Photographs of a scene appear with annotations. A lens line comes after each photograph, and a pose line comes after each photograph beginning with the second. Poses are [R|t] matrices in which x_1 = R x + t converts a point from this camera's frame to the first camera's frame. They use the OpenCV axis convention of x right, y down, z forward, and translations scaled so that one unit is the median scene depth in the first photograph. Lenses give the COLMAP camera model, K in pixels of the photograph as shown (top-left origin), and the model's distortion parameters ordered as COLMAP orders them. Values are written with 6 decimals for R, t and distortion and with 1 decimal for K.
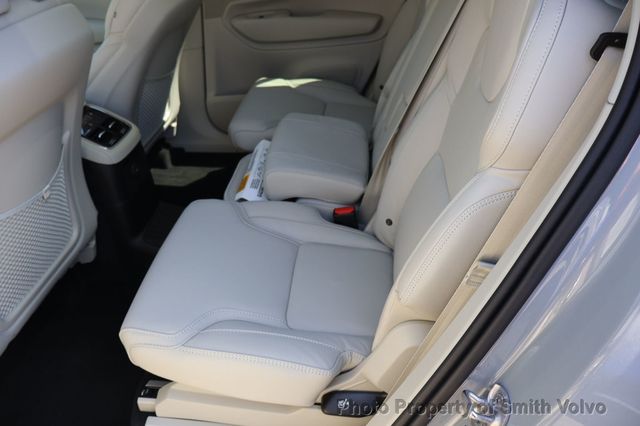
lens RADIAL K [[537.5, 0, 319.2], [0, 537.5, 210.5], [0, 0, 1]] dist [0.011982, -0.006805]
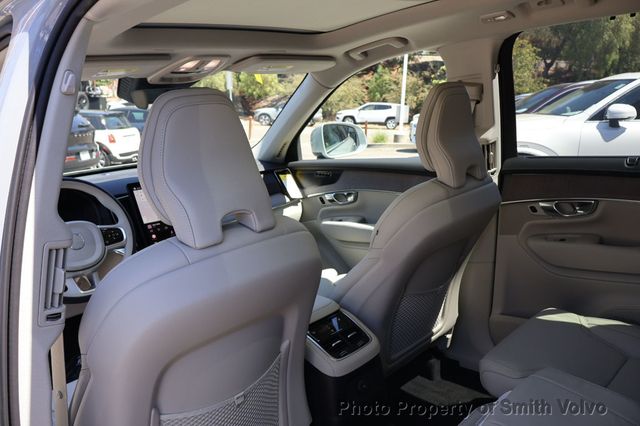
lens RADIAL K [[537.5, 0, 320.9], [0, 537.5, 213.9], [0, 0, 1]] dist [0.011982, -0.006805]
pose [[0.787440, 0.088473, -0.610009, 0.116022], [-0.275294, 0.935937, -0.219623, -0.097864], [0.551499, 0.340872, 0.761350, 0.096629]]
